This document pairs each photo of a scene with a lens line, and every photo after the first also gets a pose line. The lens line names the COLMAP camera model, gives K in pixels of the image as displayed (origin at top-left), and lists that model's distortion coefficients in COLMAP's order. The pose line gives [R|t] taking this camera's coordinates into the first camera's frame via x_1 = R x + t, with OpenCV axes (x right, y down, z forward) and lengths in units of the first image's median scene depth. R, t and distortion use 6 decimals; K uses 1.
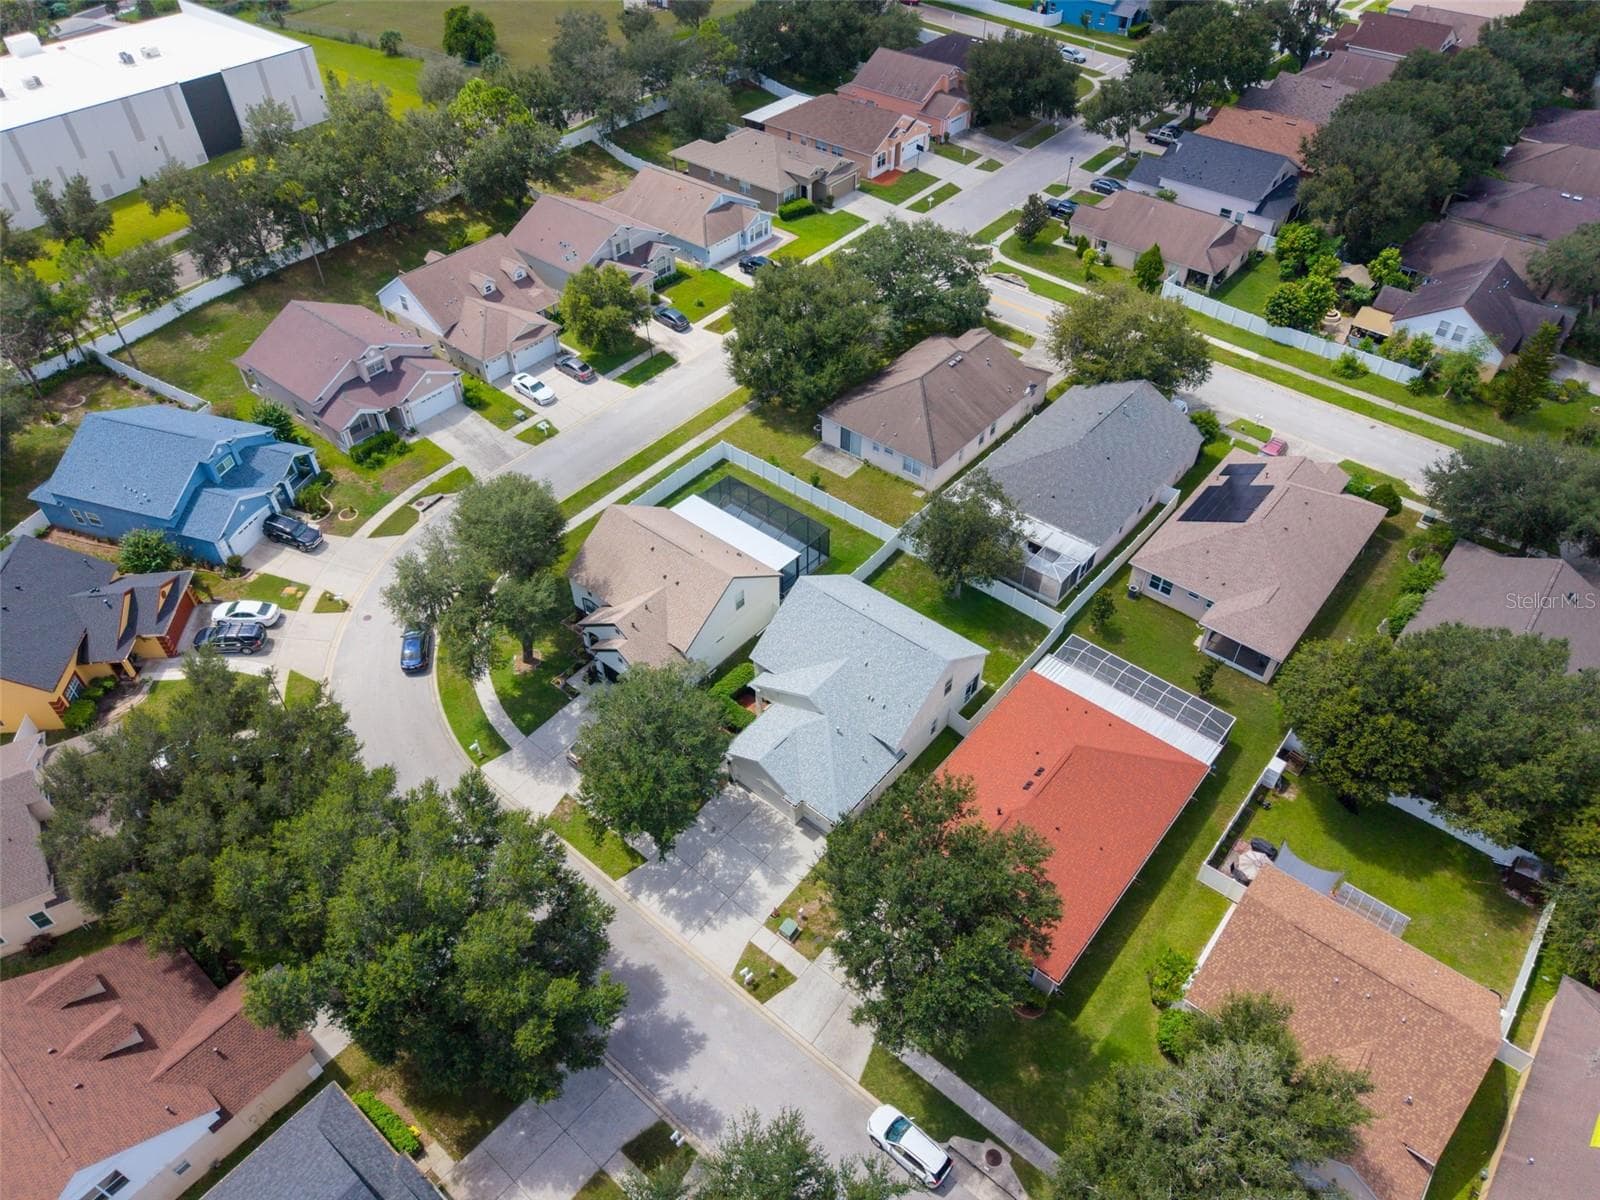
lens RADIAL K [[1051.1, 0, 788.9], [0, 1051.1, 601.3], [0, 0, 1]] dist [-0.001103, -0.033260]
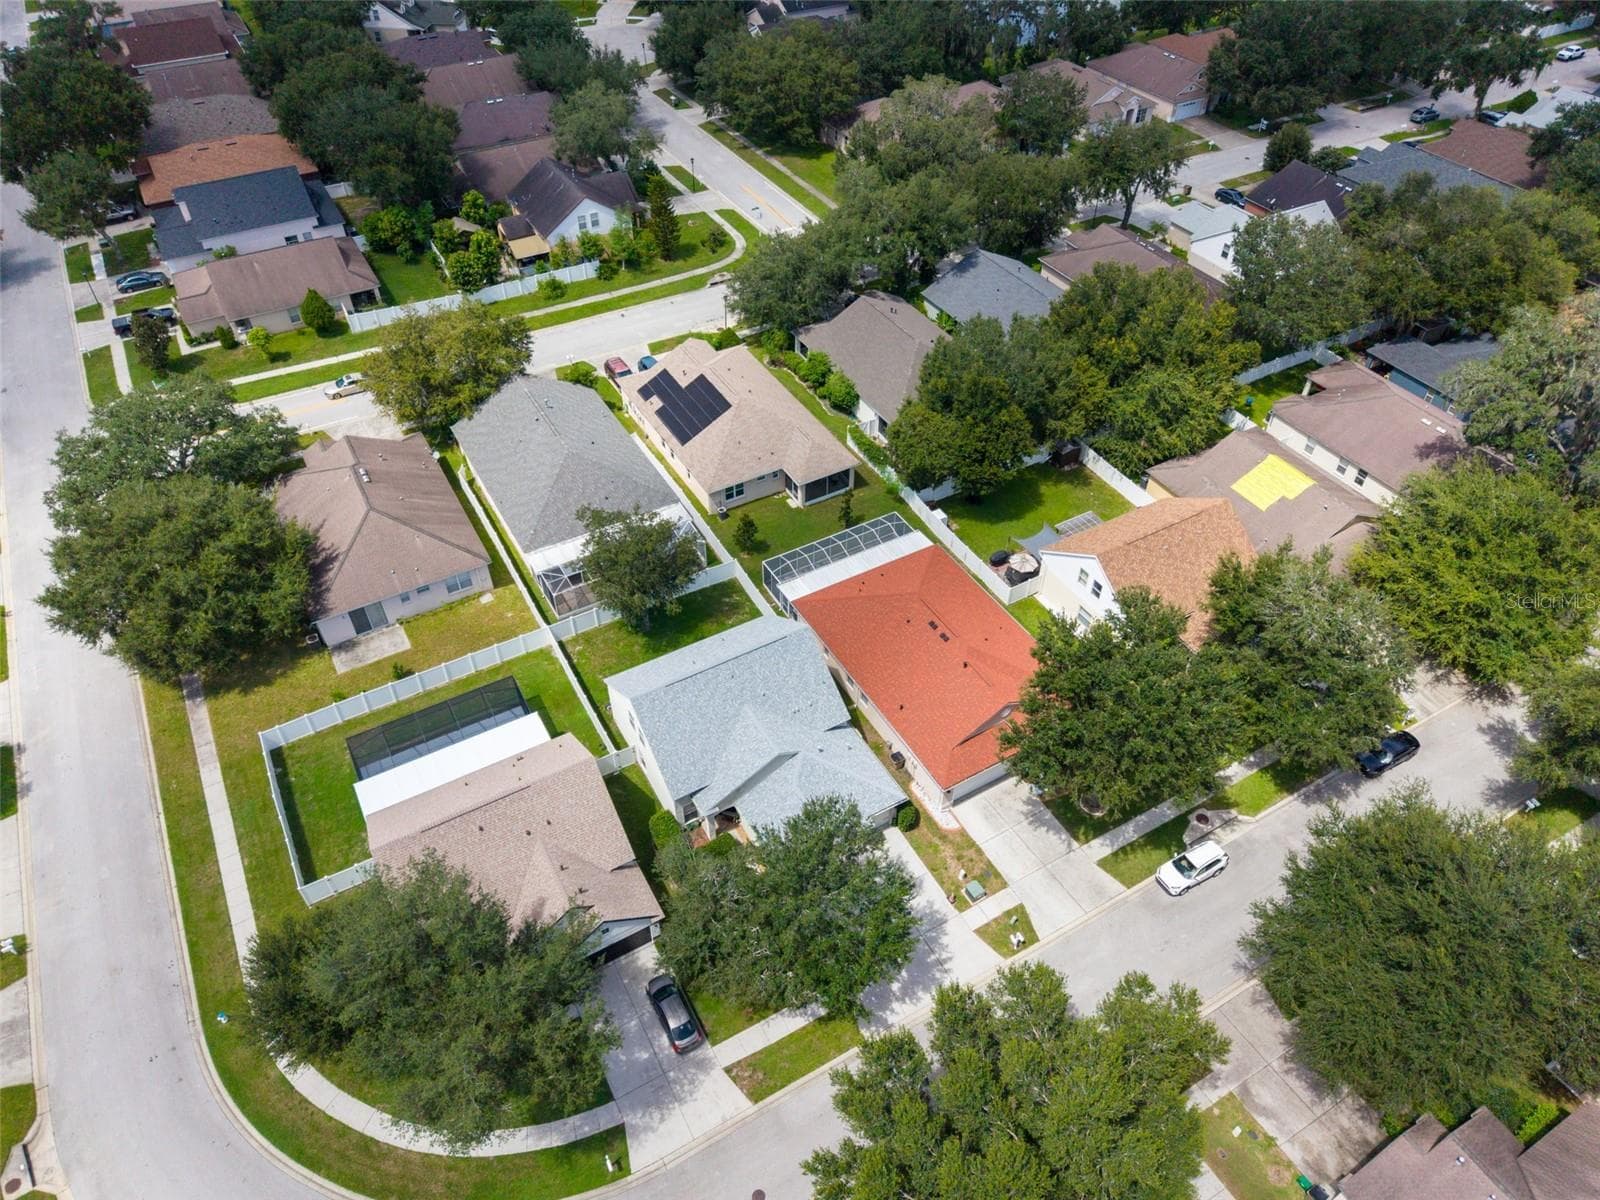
lens RADIAL K [[1051.1, 0, 788.9], [0, 1051.1, 601.3], [0, 0, 1]] dist [-0.001103, -0.033260]
pose [[0.344179, -0.643621, 0.683588, -0.374361], [0.643579, 0.691841, 0.327356, -0.215481], [-0.683628, 0.327273, 0.652338, 0.236981]]
